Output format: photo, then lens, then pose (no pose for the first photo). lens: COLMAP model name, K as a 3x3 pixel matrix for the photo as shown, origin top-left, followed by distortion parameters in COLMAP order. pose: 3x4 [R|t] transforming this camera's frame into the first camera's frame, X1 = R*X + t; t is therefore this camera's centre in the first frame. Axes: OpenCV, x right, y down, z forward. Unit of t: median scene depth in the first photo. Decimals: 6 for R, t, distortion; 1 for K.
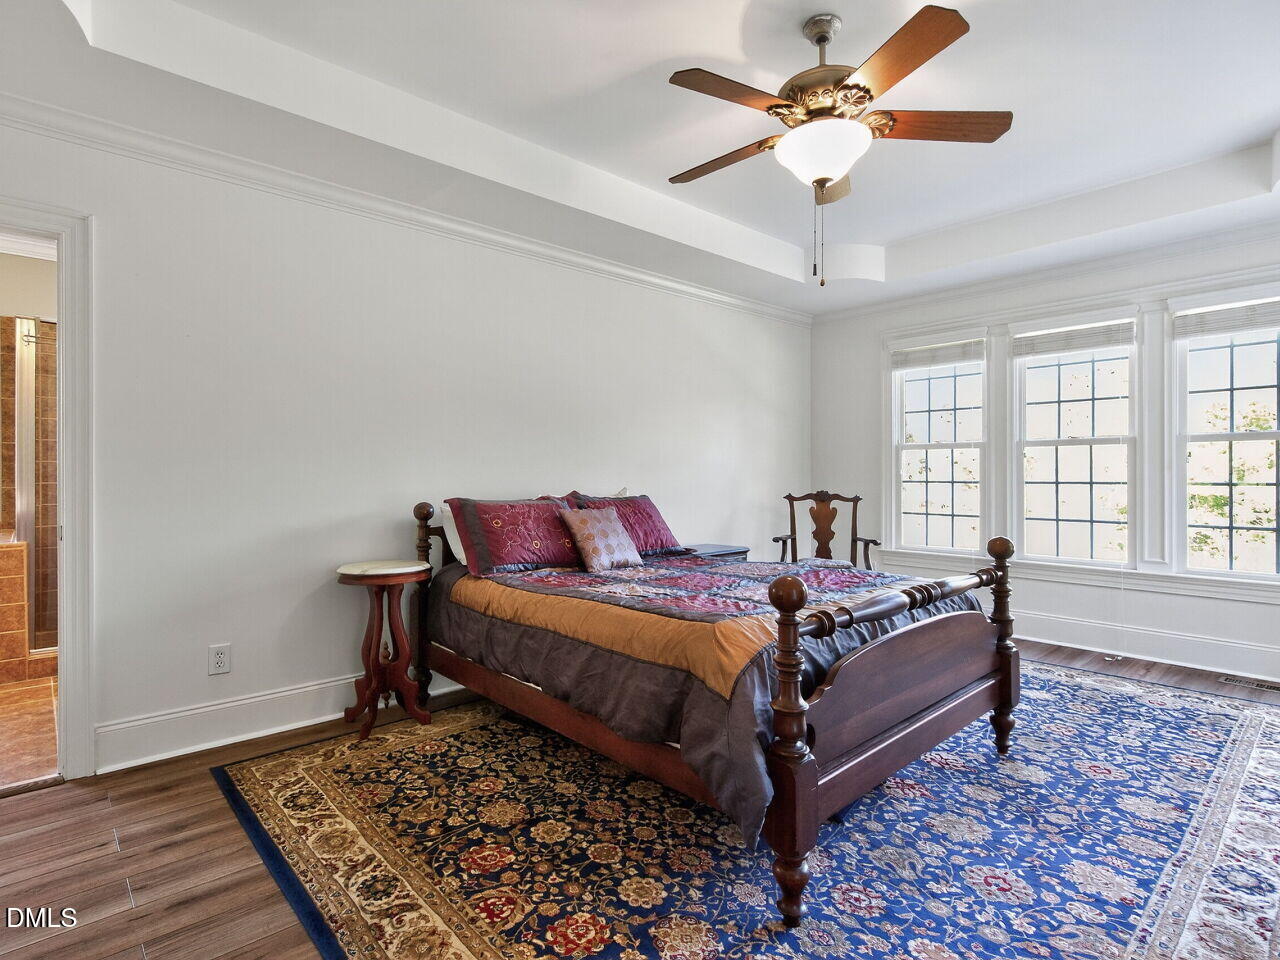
lens RADIAL K [[665.3, 0, 631.3], [0, 665.3, 476.7], [0, 0, 1]] dist [0.002982, -0.001142]
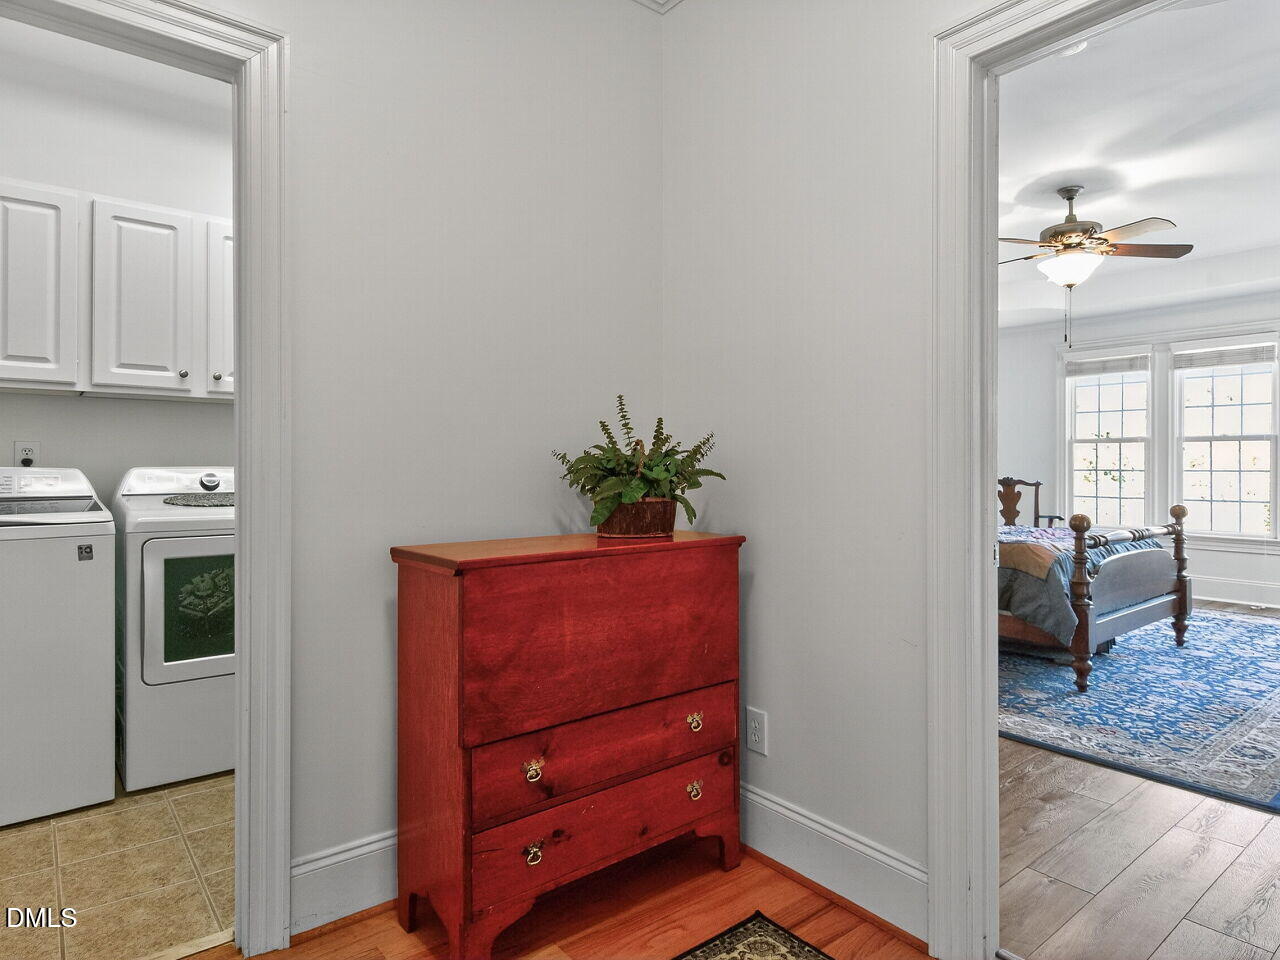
lens RADIAL K [[758.2, 0, 641.5], [0, 758.2, 466.6], [0, 0, 1]] dist [0.012329, -0.005162]
pose [[0.998356, 0.001756, -0.057286, -0.367374], [-0.001817, 0.999998, -0.001014, 0.005278], [0.057284, 0.001117, 0.998357, -0.520001]]
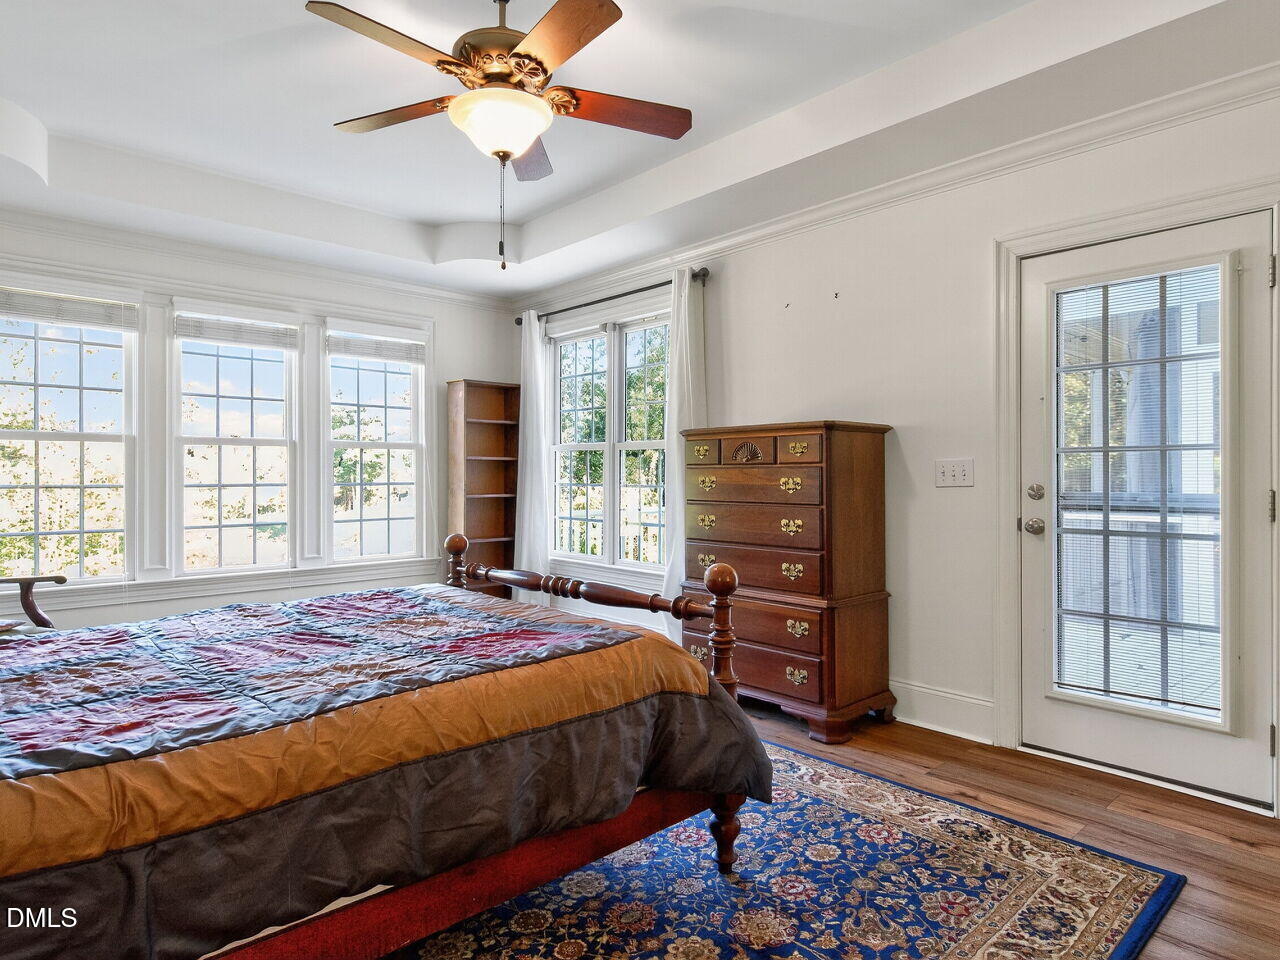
lens RADIAL K [[758.2, 0, 633.8], [0, 758.2, 474.1], [0, 0, 1]] dist [0.012329, -0.005162]
pose [[-0.001533, 0.000953, 0.999998, -0.418546], [0.006789, 0.999977, -0.000943, -0.002028], [-0.999976, 0.006787, -0.001540, 0.457819]]
